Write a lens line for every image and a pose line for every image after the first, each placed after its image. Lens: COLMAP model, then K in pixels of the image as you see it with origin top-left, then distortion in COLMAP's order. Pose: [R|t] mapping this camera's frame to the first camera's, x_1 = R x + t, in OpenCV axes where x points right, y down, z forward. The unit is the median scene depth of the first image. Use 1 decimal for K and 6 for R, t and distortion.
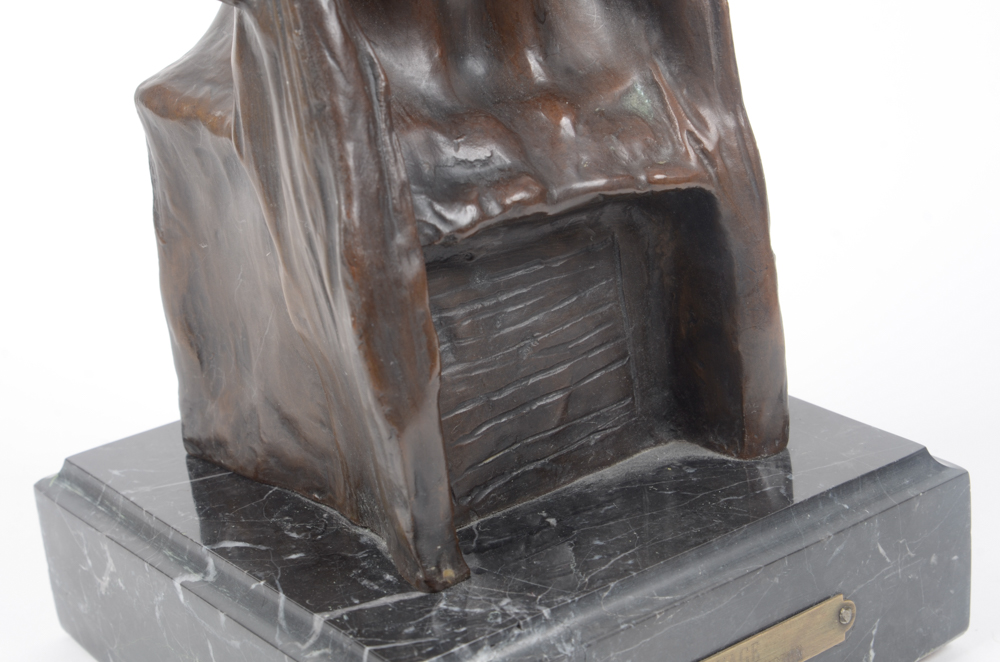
lens RADIAL K [[2190.6, 0, 500.0], [0, 2190.6, 331.0], [0, 0, 1]] dist [0.022832, -0.127121]
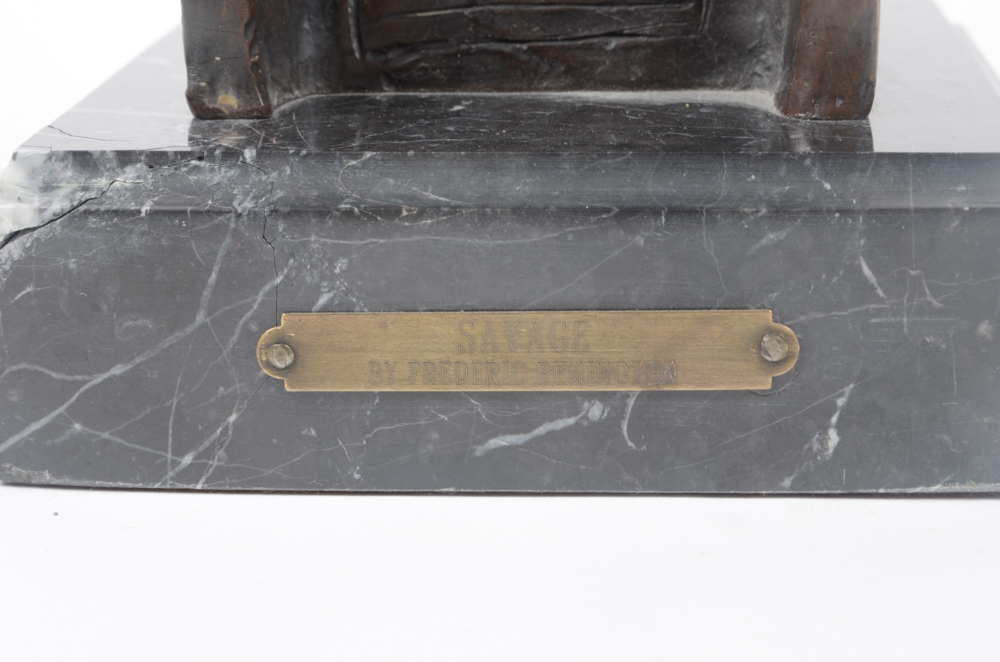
lens RADIAL K [[2415.6, 0, 500.0], [0, 2415.6, 331.0], [0, 0, 1]] dist [-0.059488, 0.003935]
pose [[0.764676, 0.257124, -0.590896, 0.514311], [-0.272053, 0.960037, 0.065691, 0.101170], [0.584173, 0.110523, 0.804069, 0.390320]]
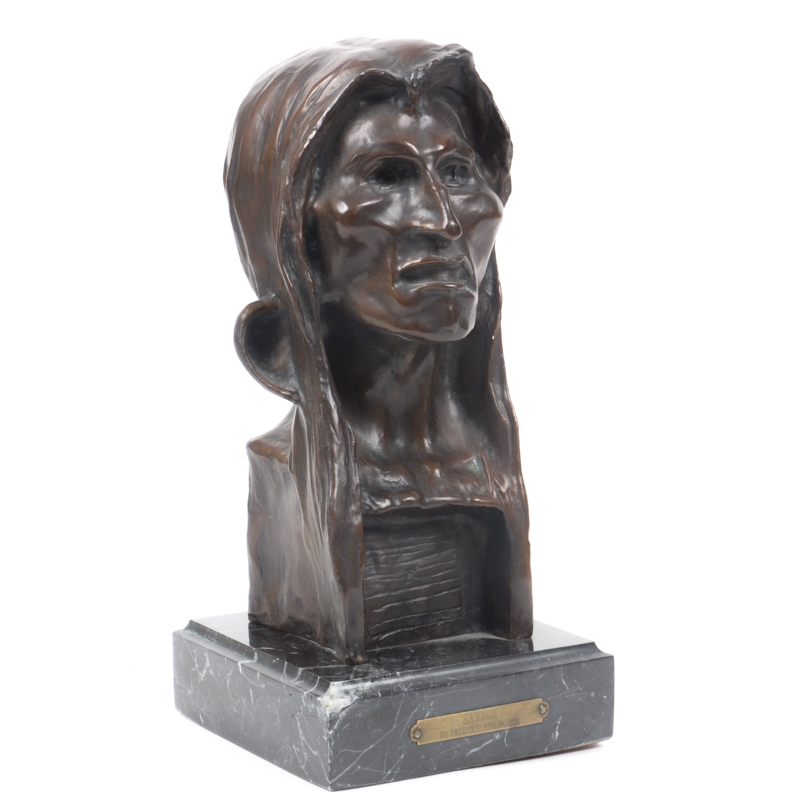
lens RADIAL K [[2667.9, 0, 400.0], [0, 2667.9, 400.0], [0, 0, 1]] dist [0.015162, 0.958876]
pose [[0.991154, 0.092781, -0.094893, 0.240969], [-0.109137, 0.976659, -0.185002, 0.336371], [0.075514, 0.193722, 0.978146, -1.651317]]
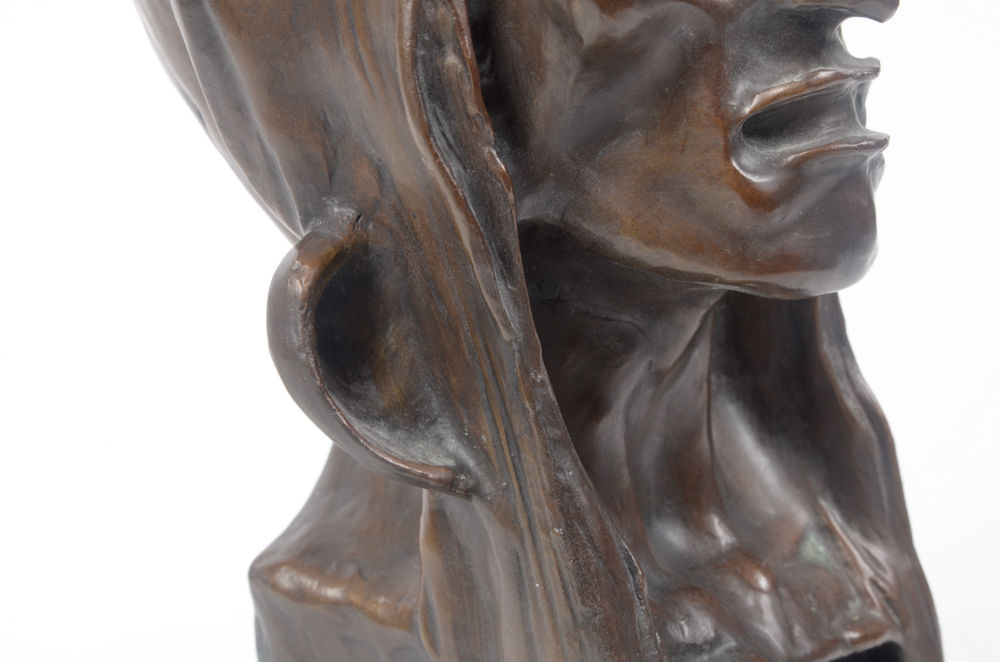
lens RADIAL K [[2190.6, 0, 500.0], [0, 2190.6, 331.0], [0, 0, 1]] dist [0.022832, -0.127121]
pose [[0.968961, -0.042657, 0.243504, -0.292534], [0.067056, 0.993424, -0.092805, -0.121782], [-0.237944, 0.106253, 0.965450, 0.128060]]
